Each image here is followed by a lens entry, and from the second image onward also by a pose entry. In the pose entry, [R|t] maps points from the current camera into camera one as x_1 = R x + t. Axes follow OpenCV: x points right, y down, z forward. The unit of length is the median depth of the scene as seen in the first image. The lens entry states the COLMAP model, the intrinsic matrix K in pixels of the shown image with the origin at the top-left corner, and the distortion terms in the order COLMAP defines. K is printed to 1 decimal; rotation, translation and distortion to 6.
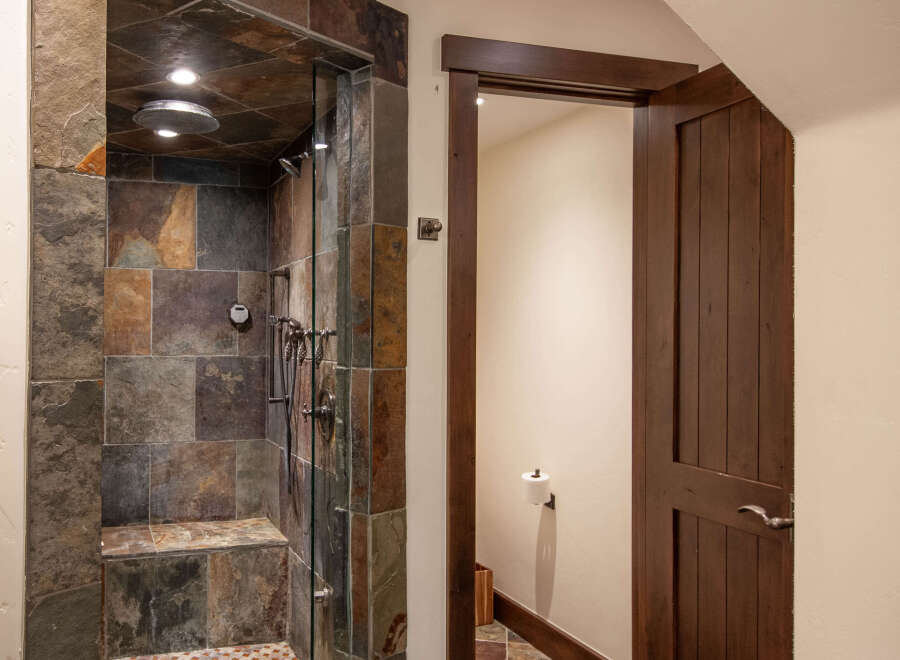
lens RADIAL K [[1147.9, 0, 450.0], [0, 1147.9, 330.0], [0, 0, 1]] dist [0.009853, 0.009699]
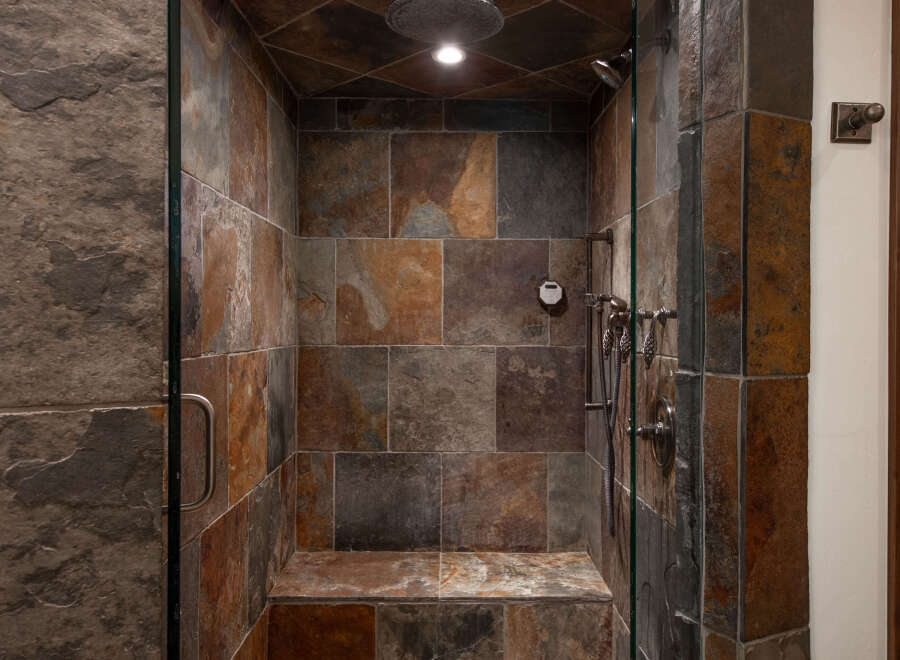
lens RADIAL K [[714.7, 0, 450.0], [0, 714.7, 330.0], [0, 0, 1]] dist [0.021467, -0.006604]
pose [[0.915037, 0.000441, -0.403369, -0.050391], [0.003998, 0.999940, 0.010163, 0.006409], [0.403350, -0.010913, 0.914981, 0.543303]]
